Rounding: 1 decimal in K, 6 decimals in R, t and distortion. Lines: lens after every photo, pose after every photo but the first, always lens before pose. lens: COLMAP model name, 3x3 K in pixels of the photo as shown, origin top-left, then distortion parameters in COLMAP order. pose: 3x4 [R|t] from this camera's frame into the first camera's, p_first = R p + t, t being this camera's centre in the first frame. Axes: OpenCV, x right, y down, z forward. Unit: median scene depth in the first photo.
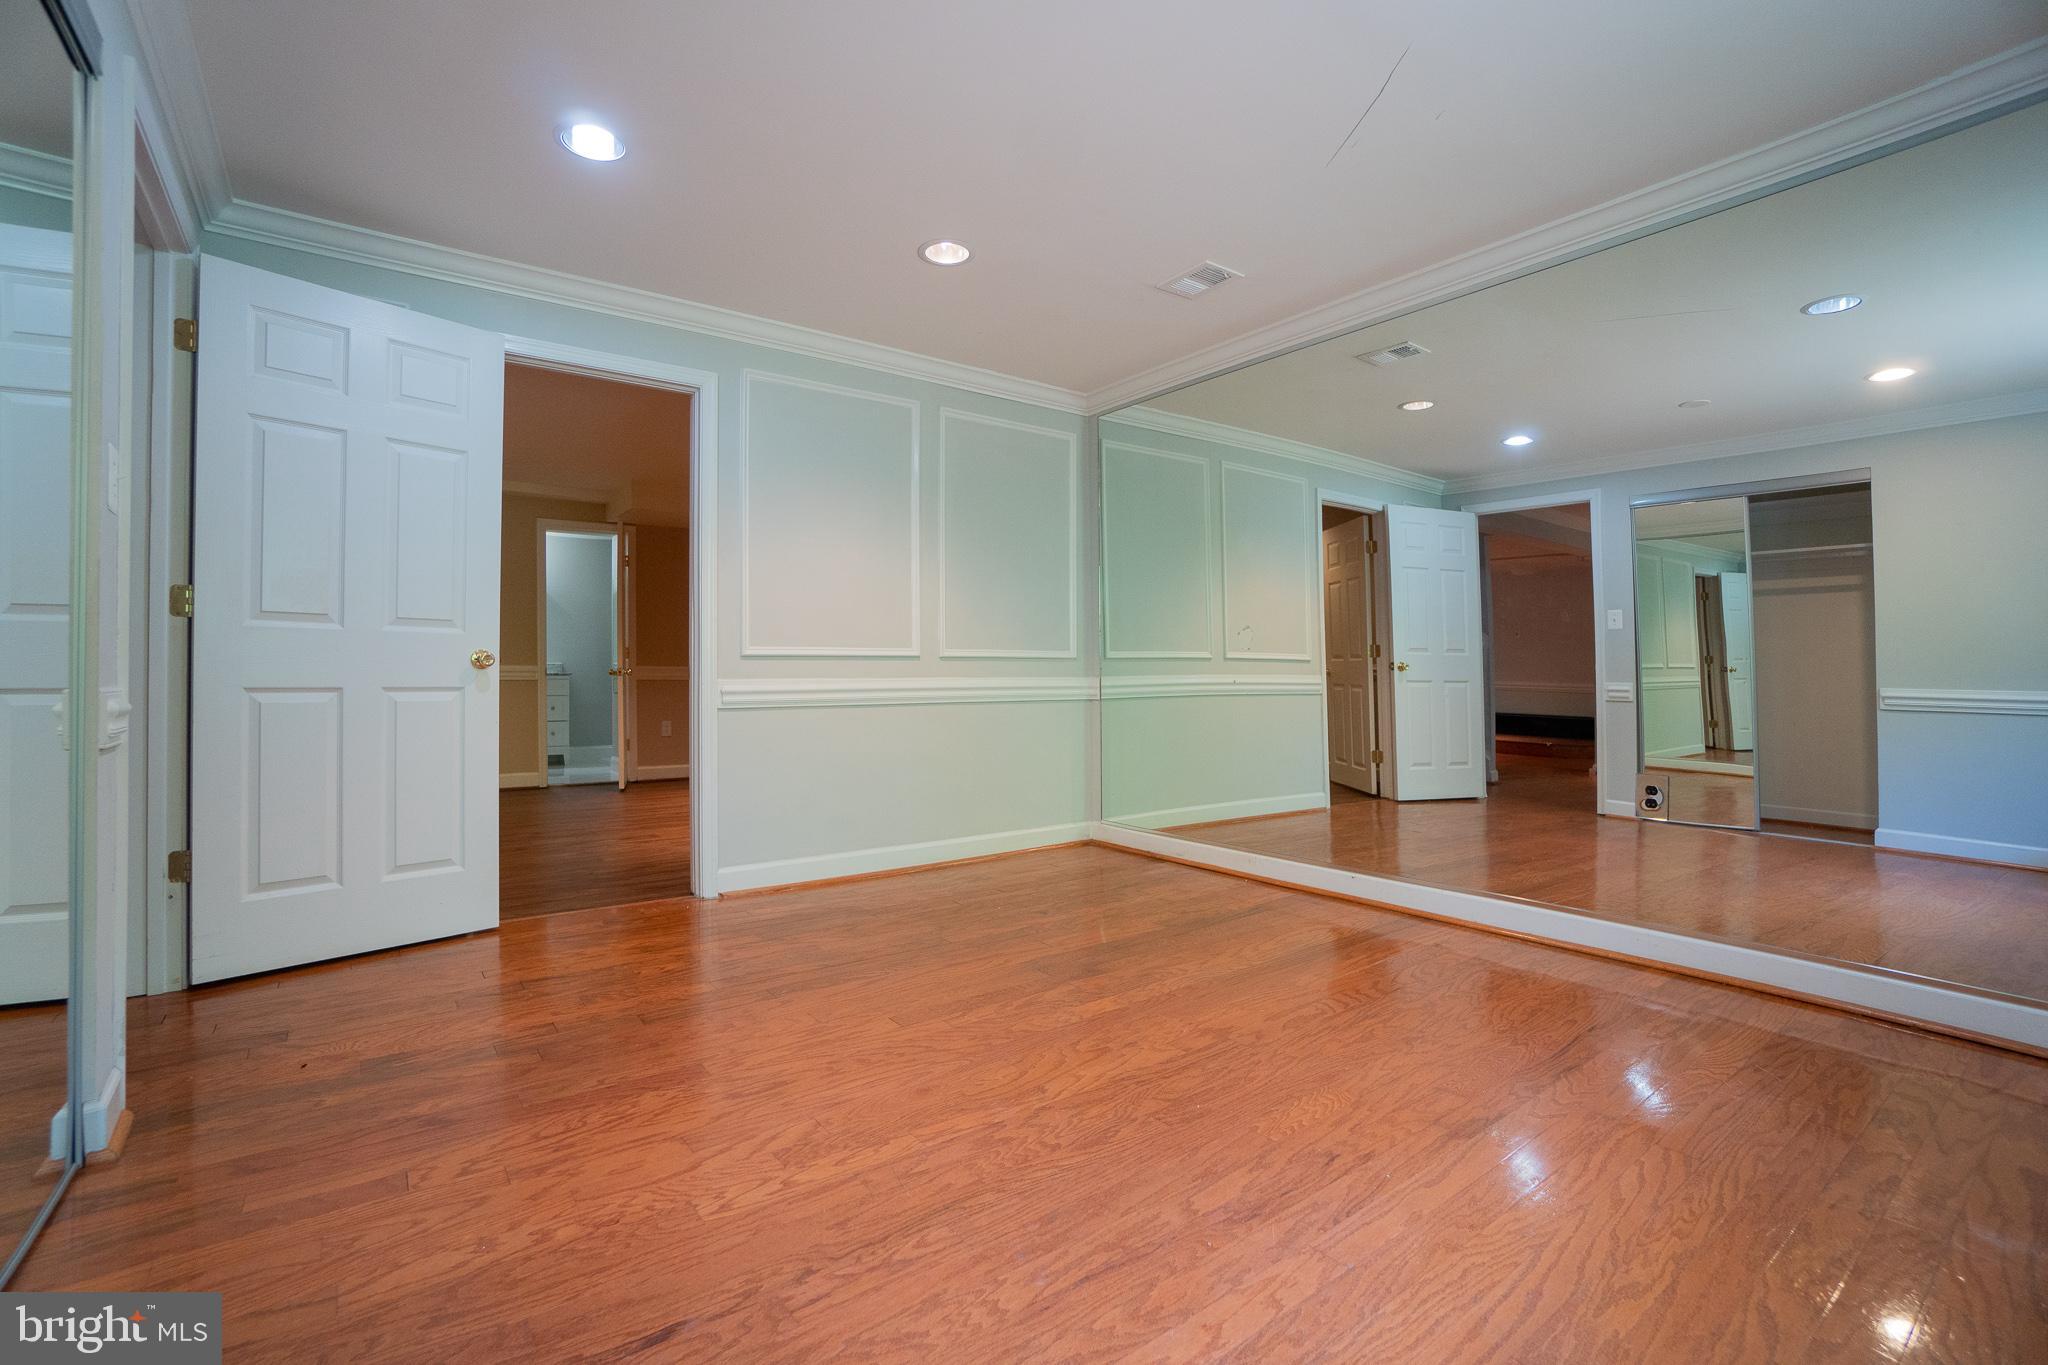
lens RADIAL K [[901.9, 0, 1012.9], [0, 901.9, 673.4], [0, 0, 1]] dist [-0.061348, 0.021316]
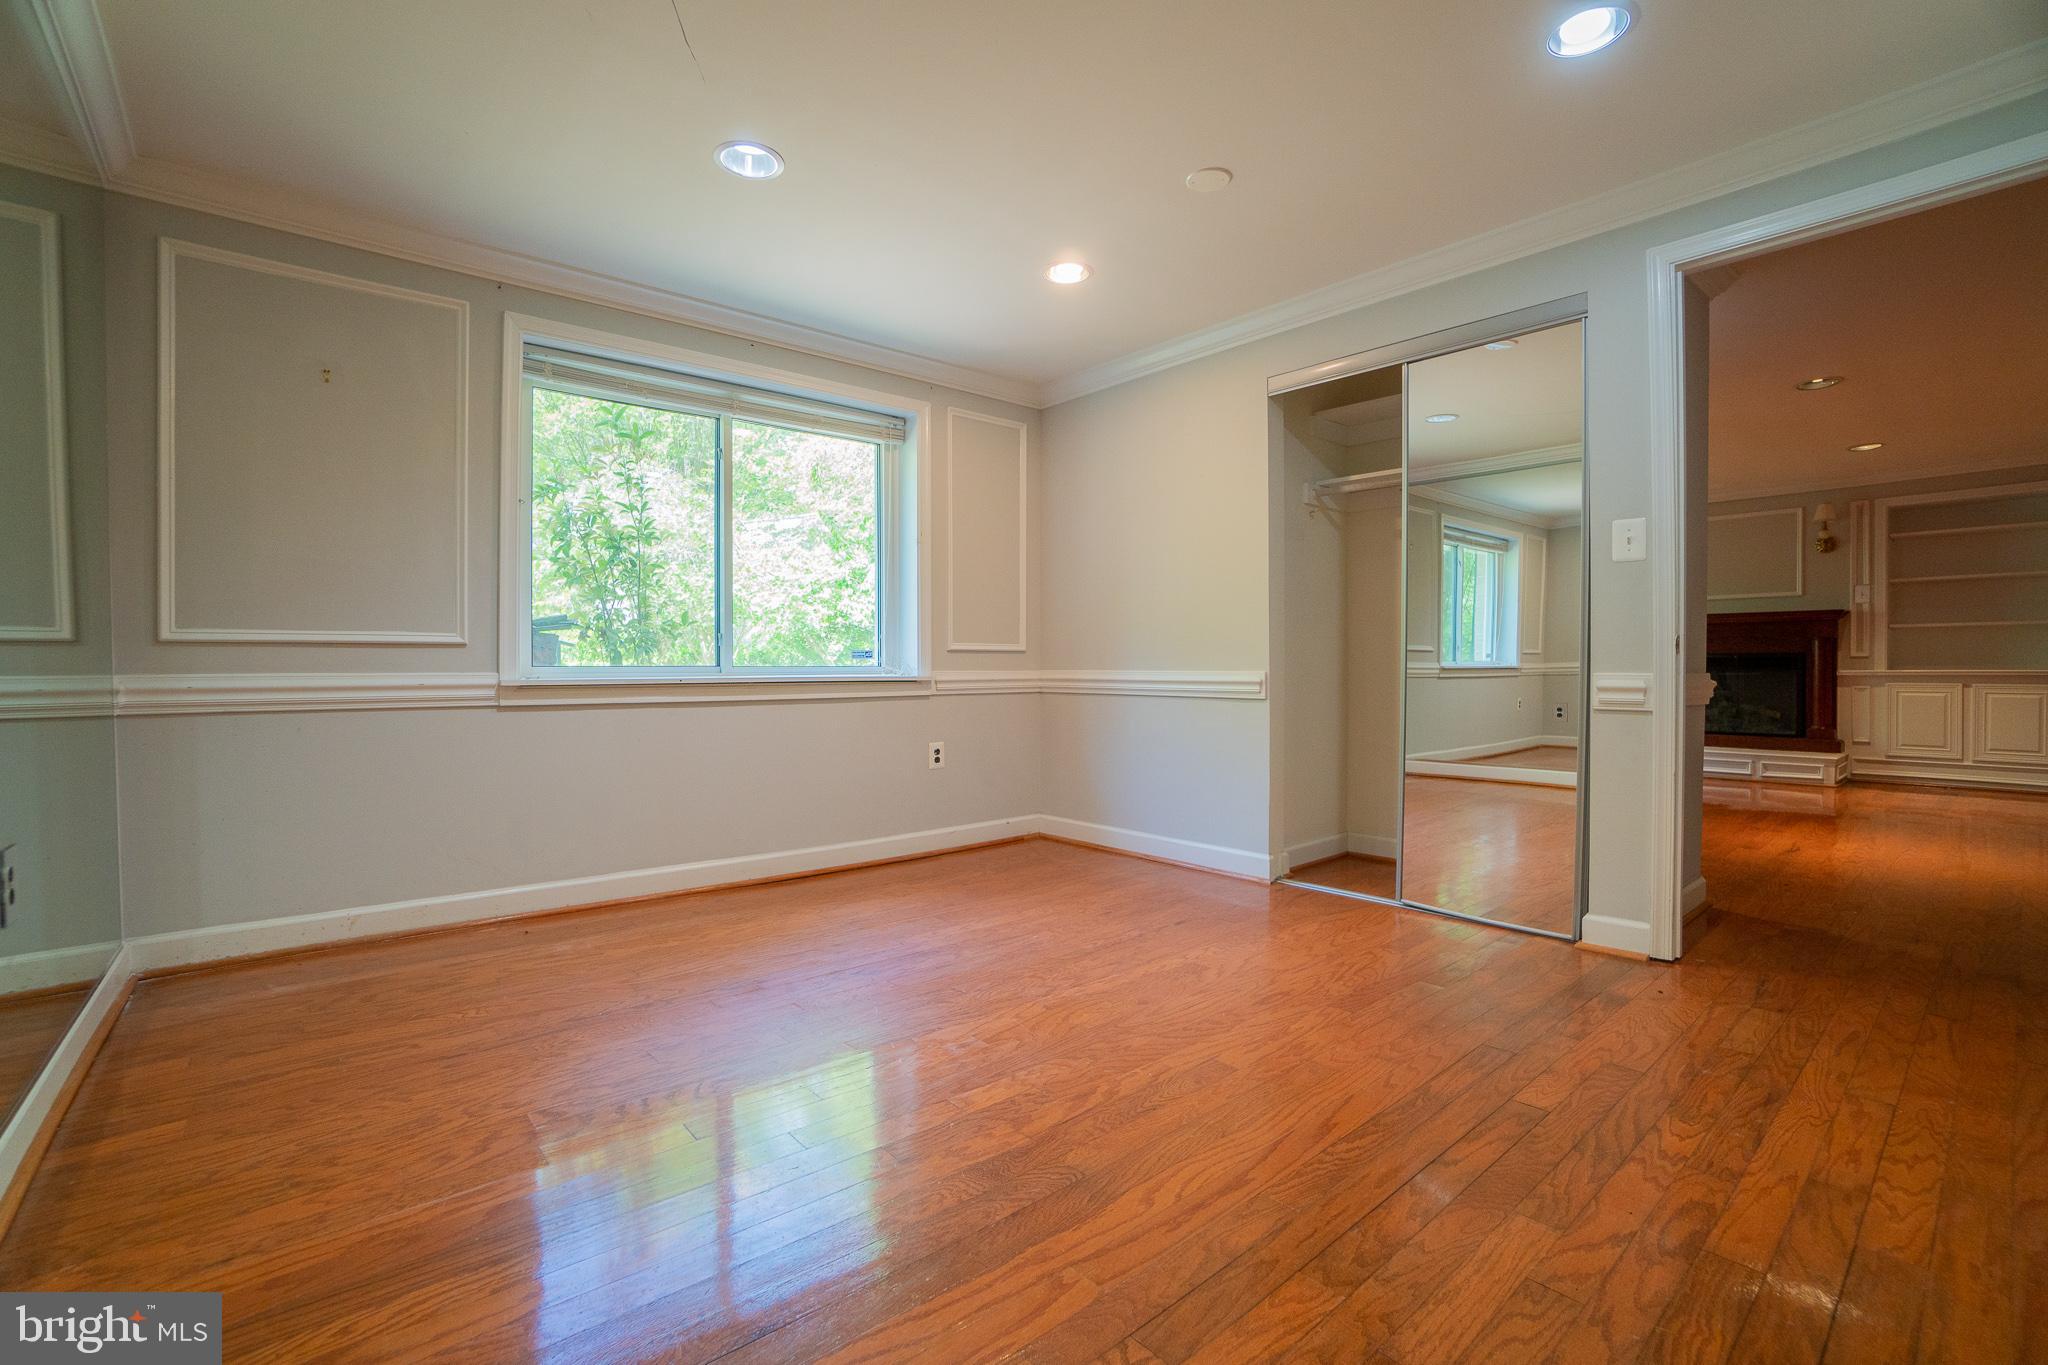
lens RADIAL K [[901.9, 0, 1012.9], [0, 901.9, 673.4], [0, 0, 1]] dist [-0.061348, 0.021316]
pose [[-0.997923, 0.002541, -0.064361, 0.150636], [0.001624, 0.999896, 0.014295, -0.006389], [0.064391, 0.014161, -0.997824, 2.121875]]
